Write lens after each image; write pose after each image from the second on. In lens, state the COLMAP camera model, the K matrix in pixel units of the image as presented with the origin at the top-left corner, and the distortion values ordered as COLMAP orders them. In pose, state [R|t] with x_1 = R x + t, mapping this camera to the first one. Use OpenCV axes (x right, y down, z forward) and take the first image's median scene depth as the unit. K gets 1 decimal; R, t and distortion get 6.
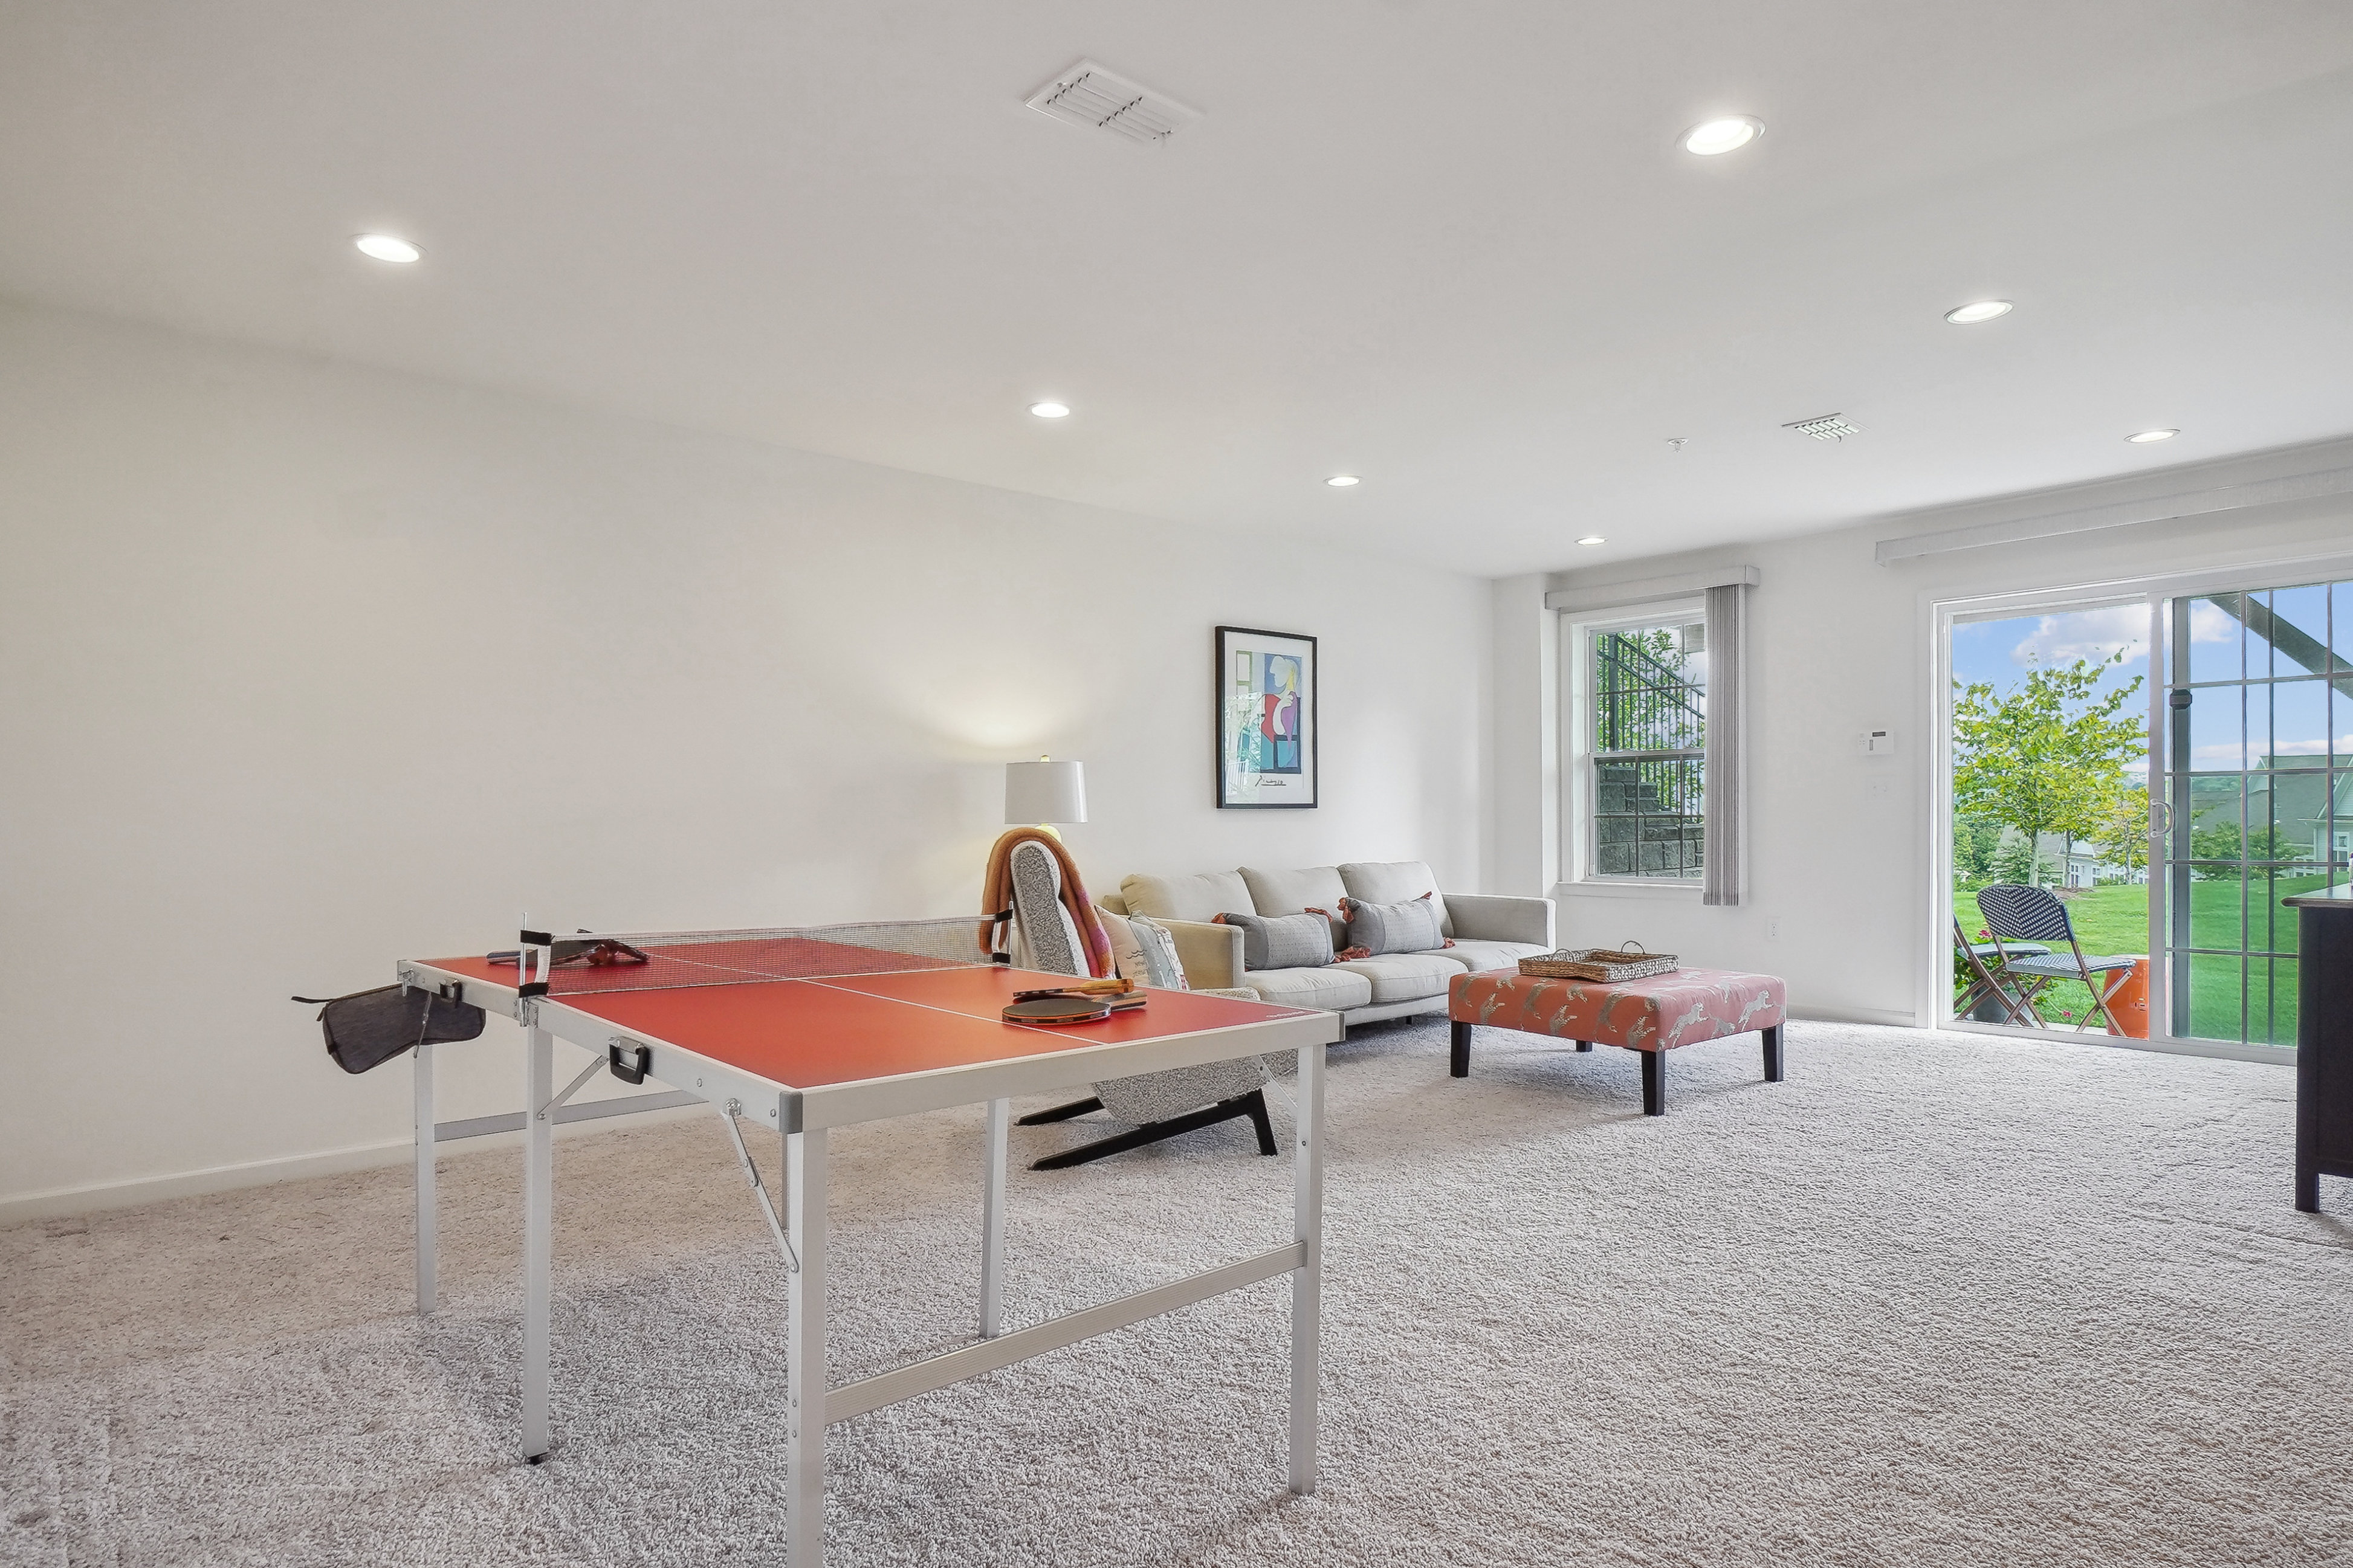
lens RADIAL K [[1276.9, 0, 1165.8], [0, 1276.9, 844.6], [0, 0, 1]] dist [-0.007555, 0.003266]
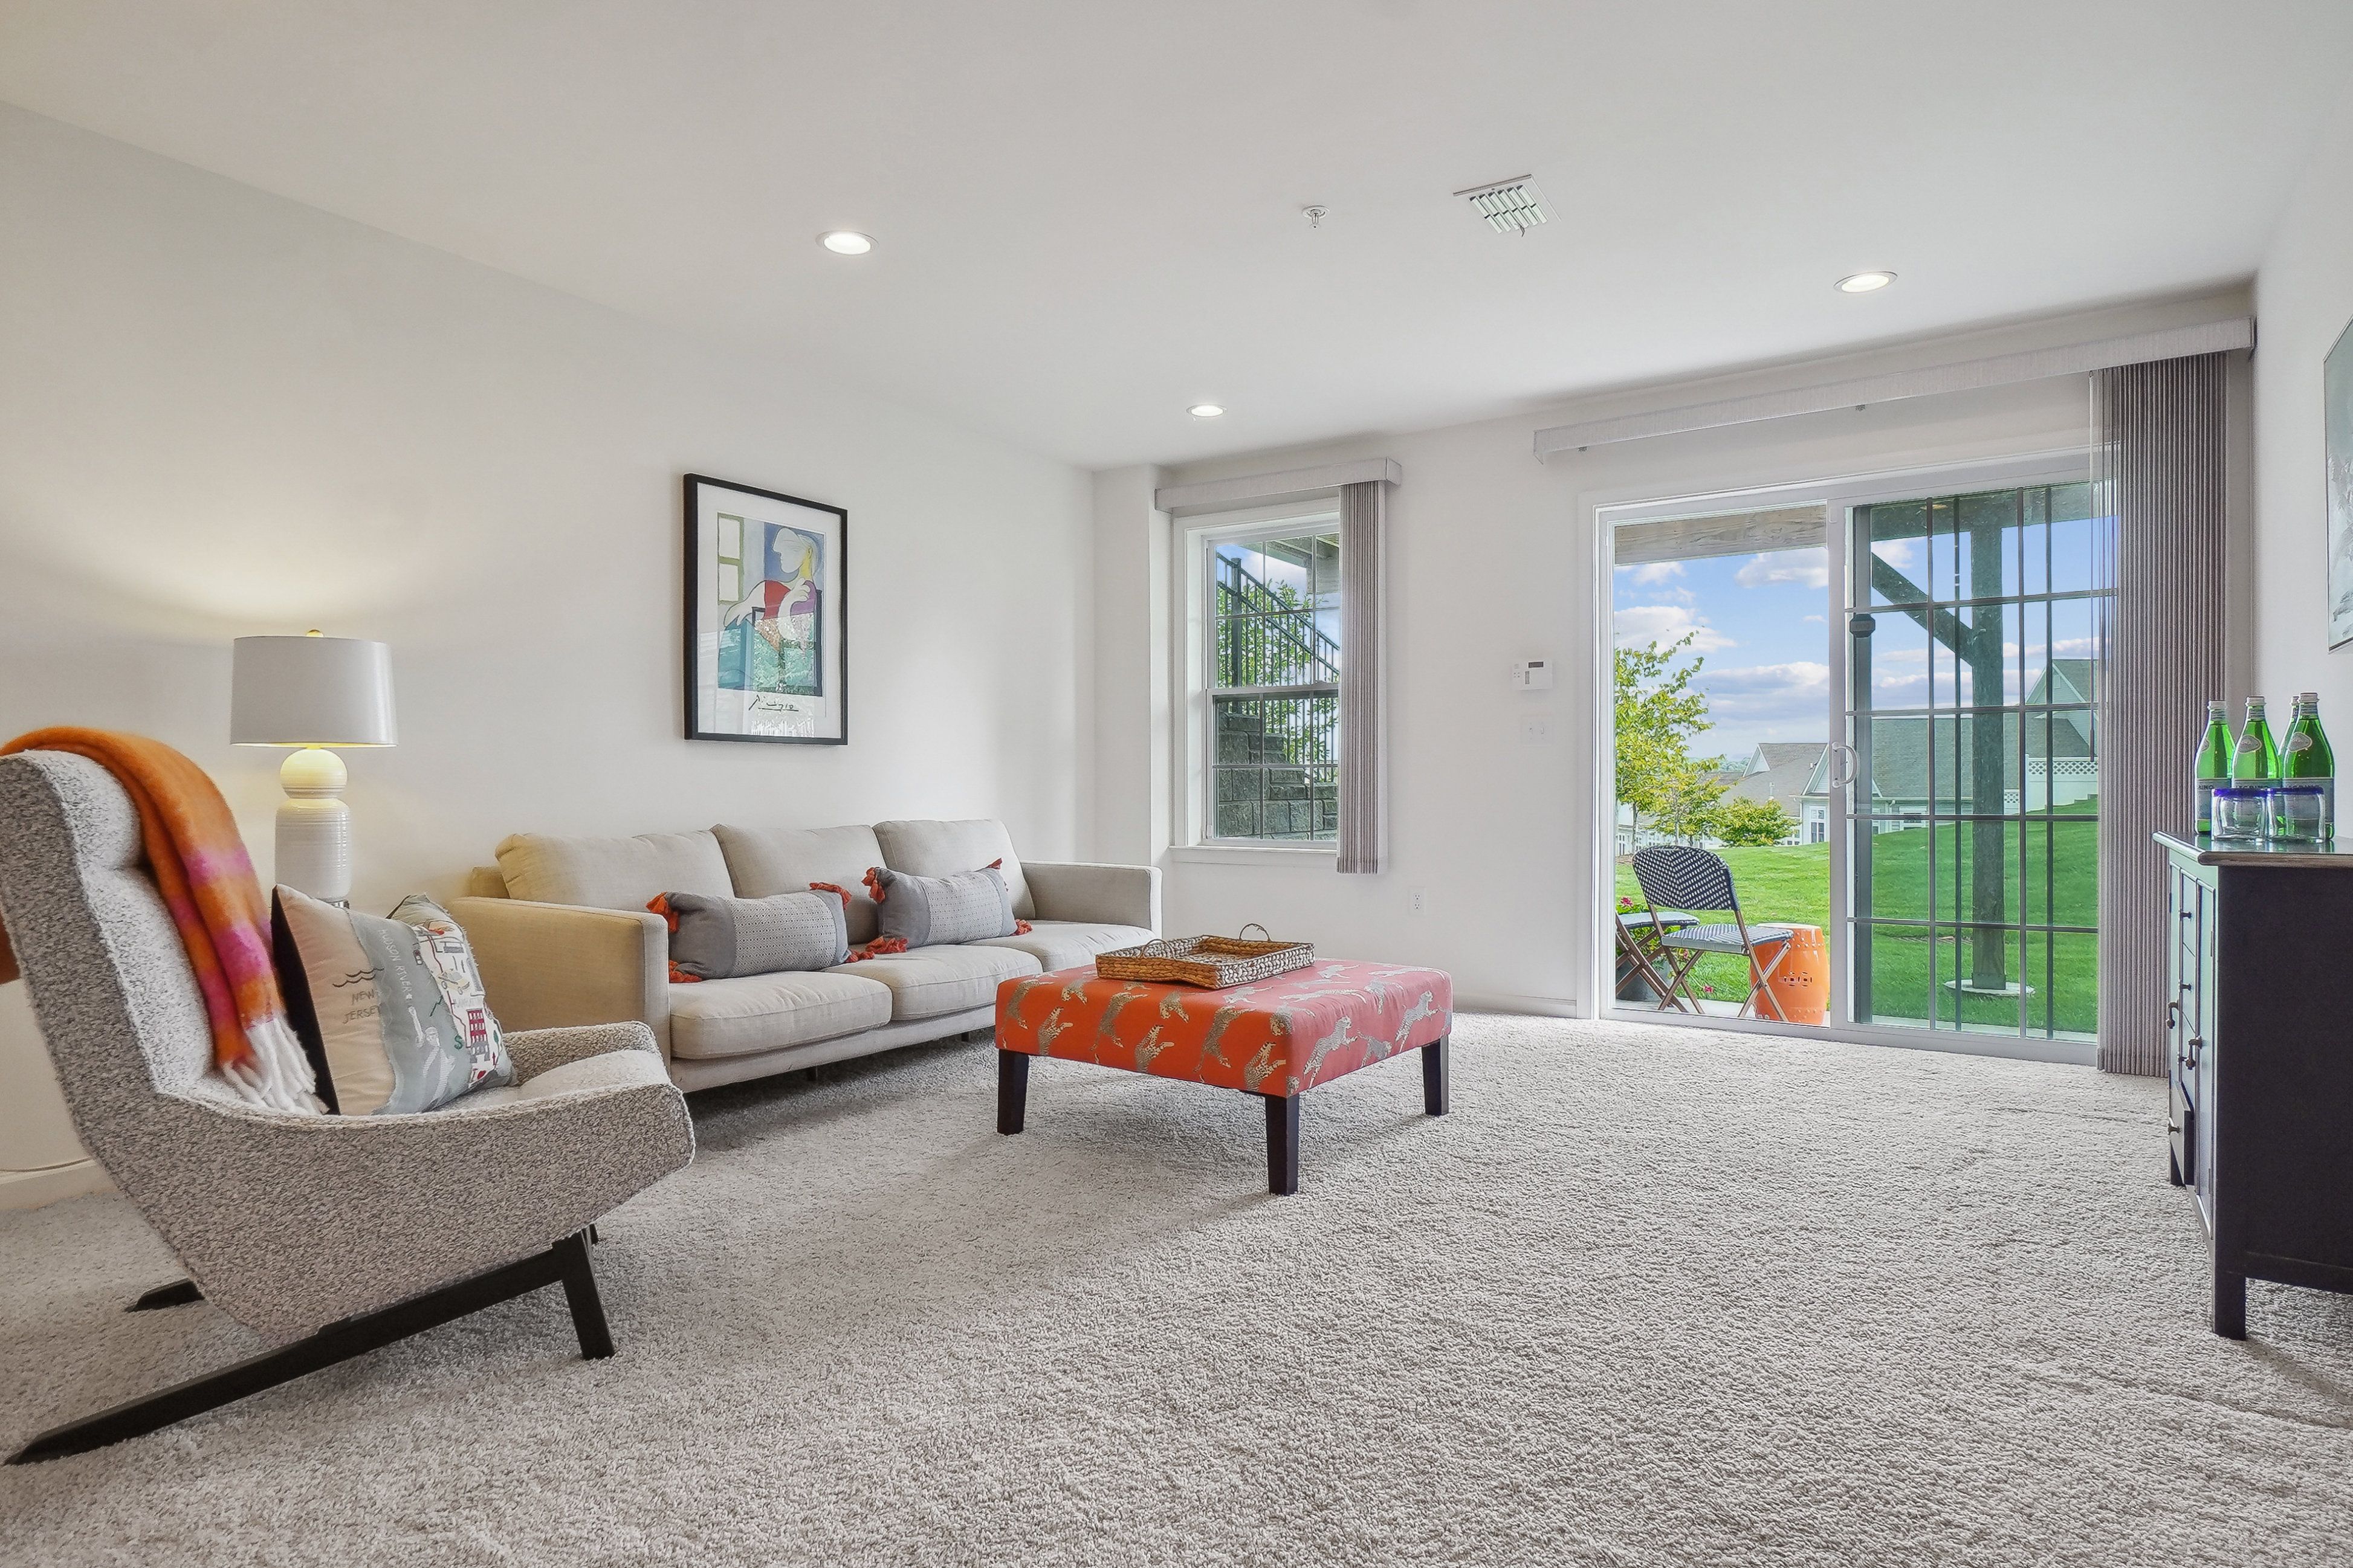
lens RADIAL K [[1276.9, 0, 1174.6], [0, 1276.9, 795.3], [0, 0, 1]] dist [-0.007555, 0.003266]
pose [[0.959864, 0.006773, 0.280385, 0.104529], [-0.002175, 0.999858, -0.016704, 0.013169], [-0.280459, 0.015424, 0.959742, 0.278213]]
